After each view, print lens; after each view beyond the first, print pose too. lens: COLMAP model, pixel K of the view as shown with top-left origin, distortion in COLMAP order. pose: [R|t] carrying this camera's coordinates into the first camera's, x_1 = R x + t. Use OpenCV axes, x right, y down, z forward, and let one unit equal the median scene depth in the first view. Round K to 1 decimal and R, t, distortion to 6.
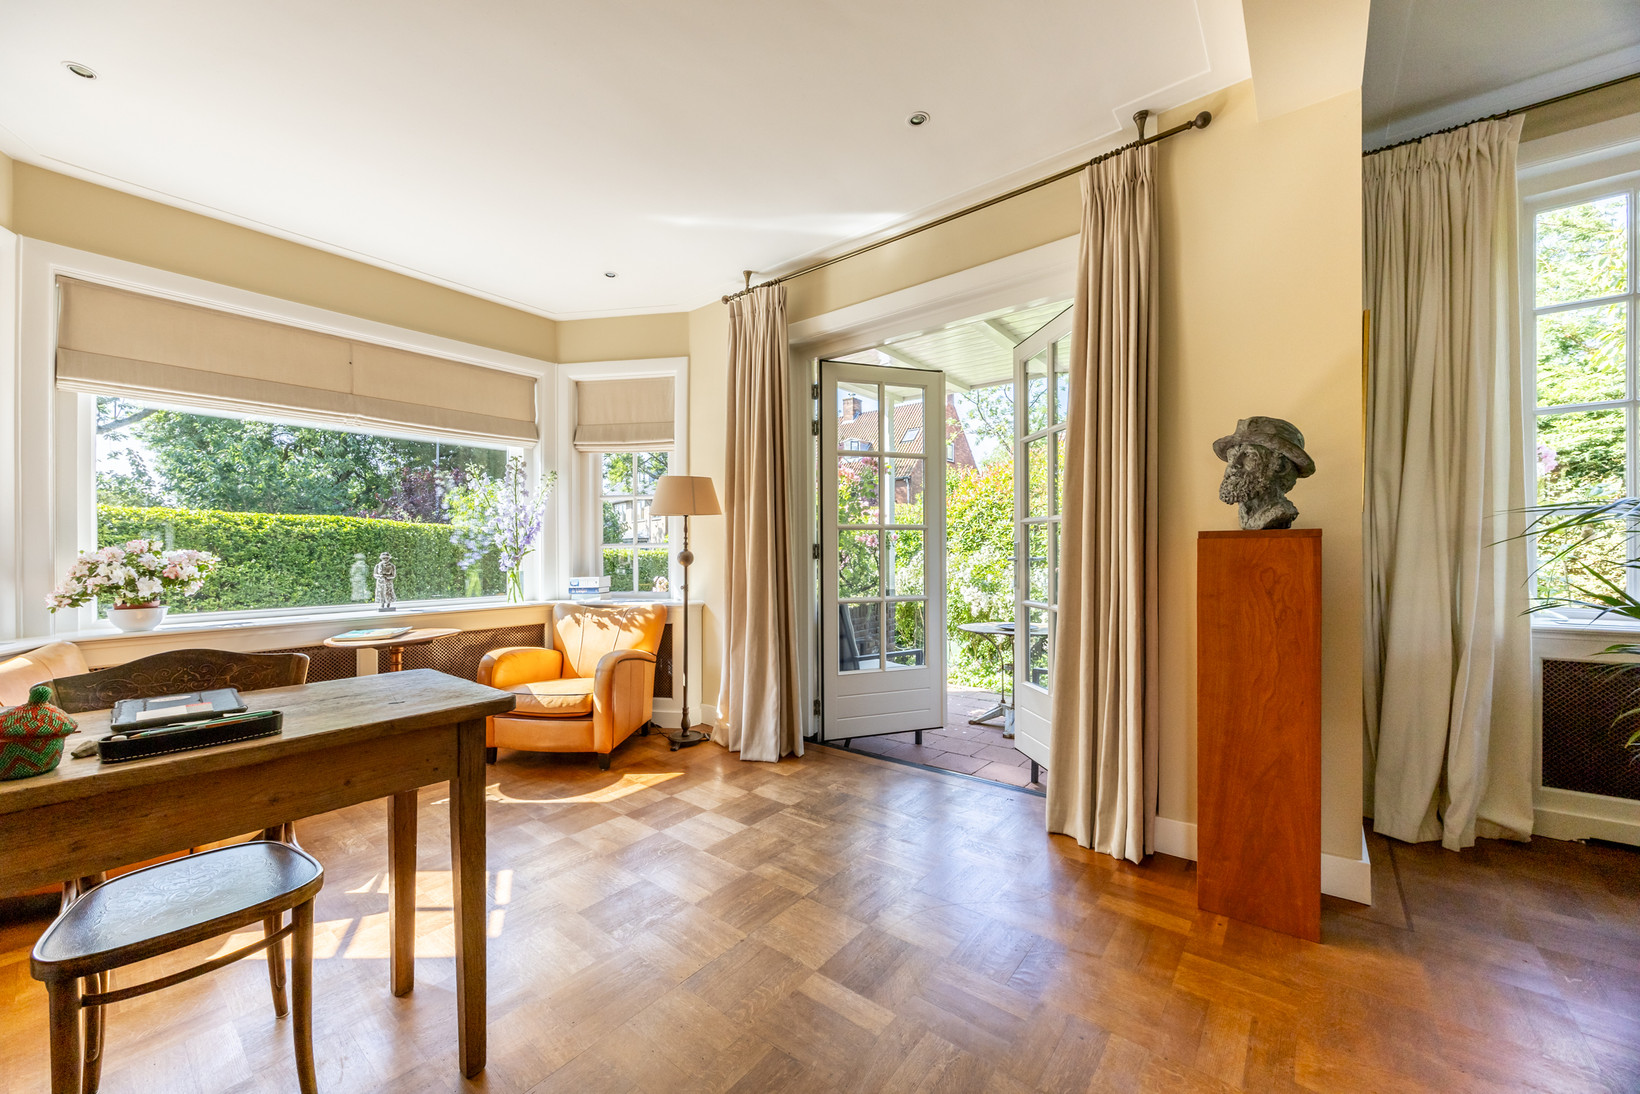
lens RADIAL K [[636.4, 0, 817.5], [0, 636.4, 555.4], [0, 0, 1]] dist [-0.003090, -0.000391]
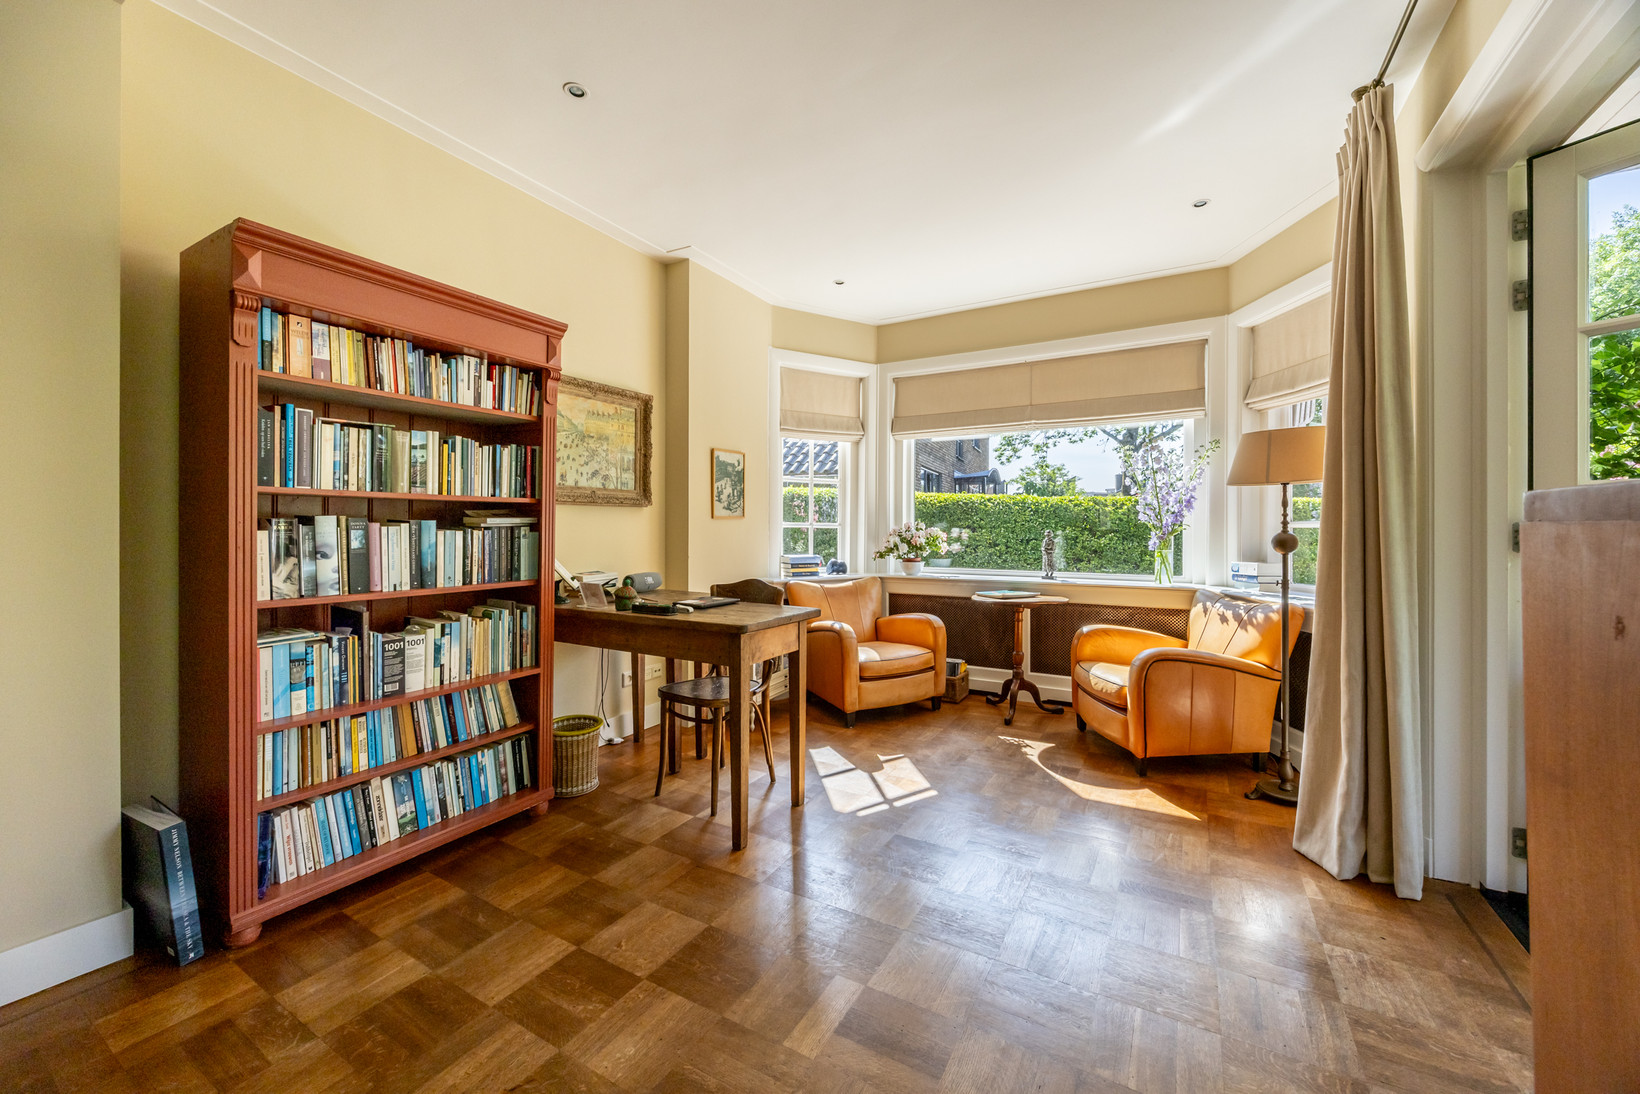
lens RADIAL K [[636.4, 0, 826.5], [0, 636.4, 525.5], [0, 0, 1]] dist [-0.003090, -0.000391]
pose [[0.140132, 0.004788, -0.990121, 0.654325], [-0.009784, 0.999946, 0.003451, -0.018754], [0.990085, 0.009204, 0.140171, 0.584933]]
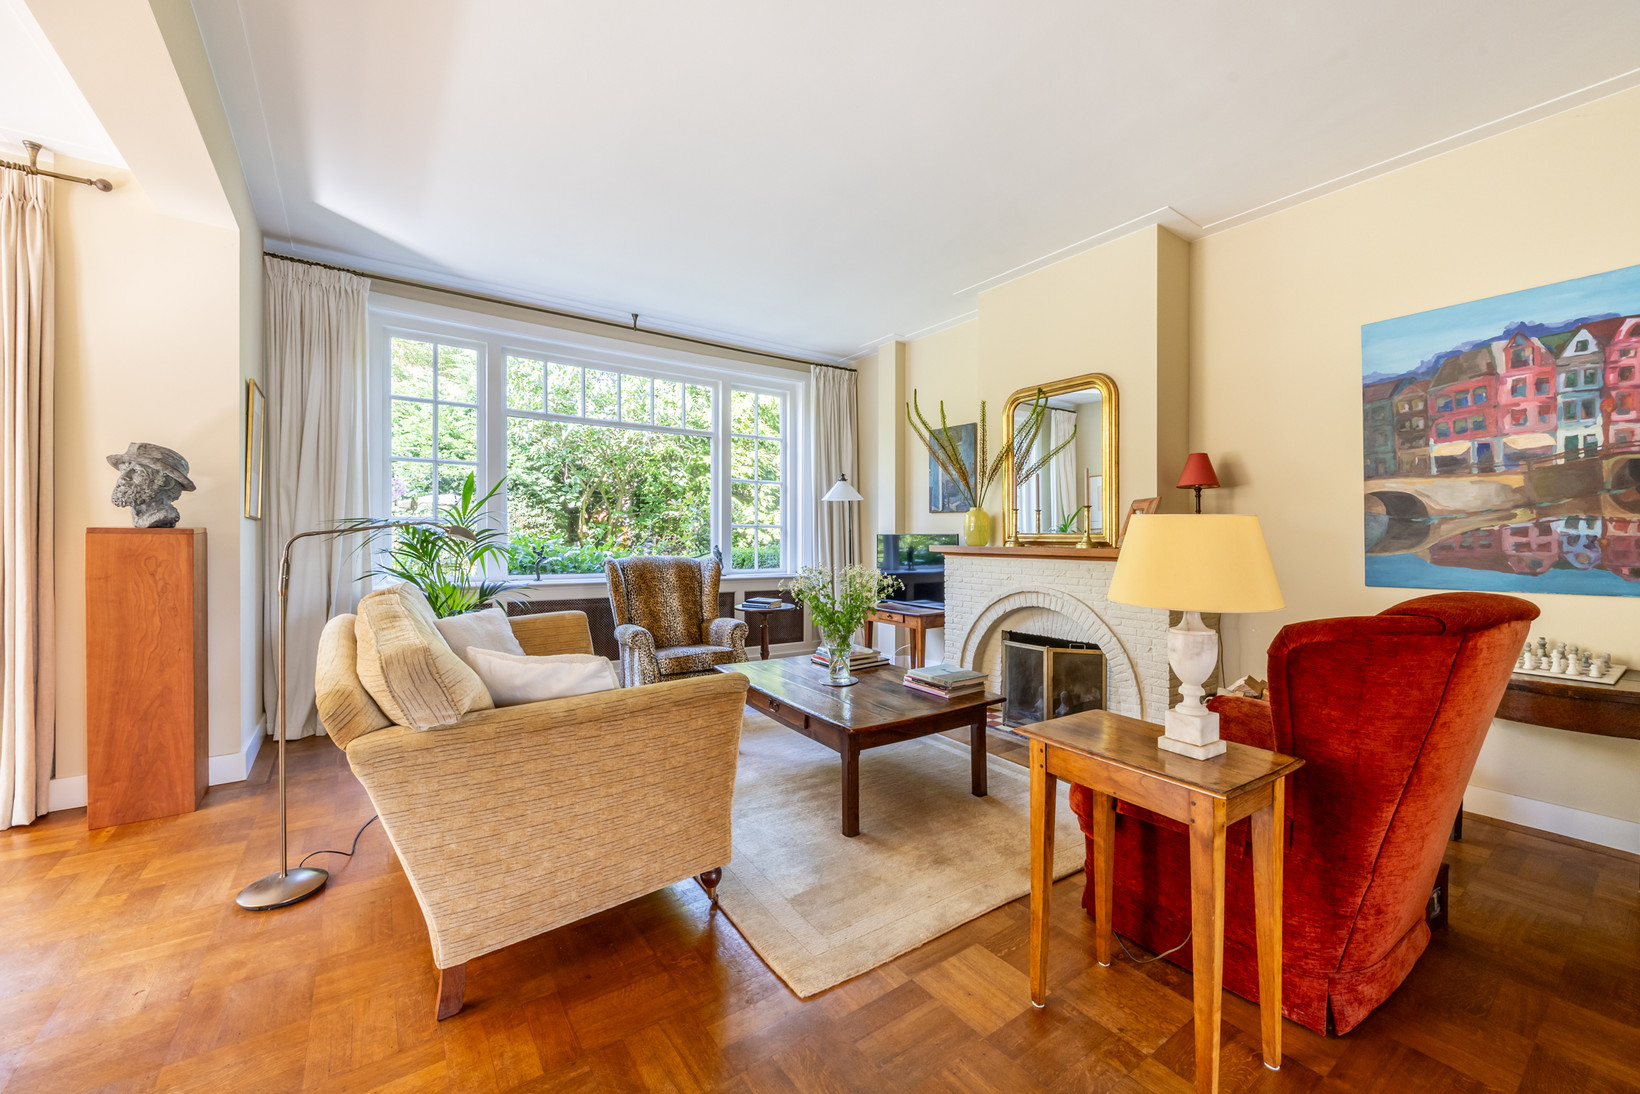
lens RADIAL K [[636.4, 0, 815.4], [0, 636.4, 548.0], [0, 0, 1]] dist [-0.003090, -0.000391]
pose [[0.262411, -0.001321, 0.964955, -0.191938], [-0.002498, 0.999995, 0.002048, -0.003178], [-0.964953, -0.002948, 0.262406, -0.601980]]
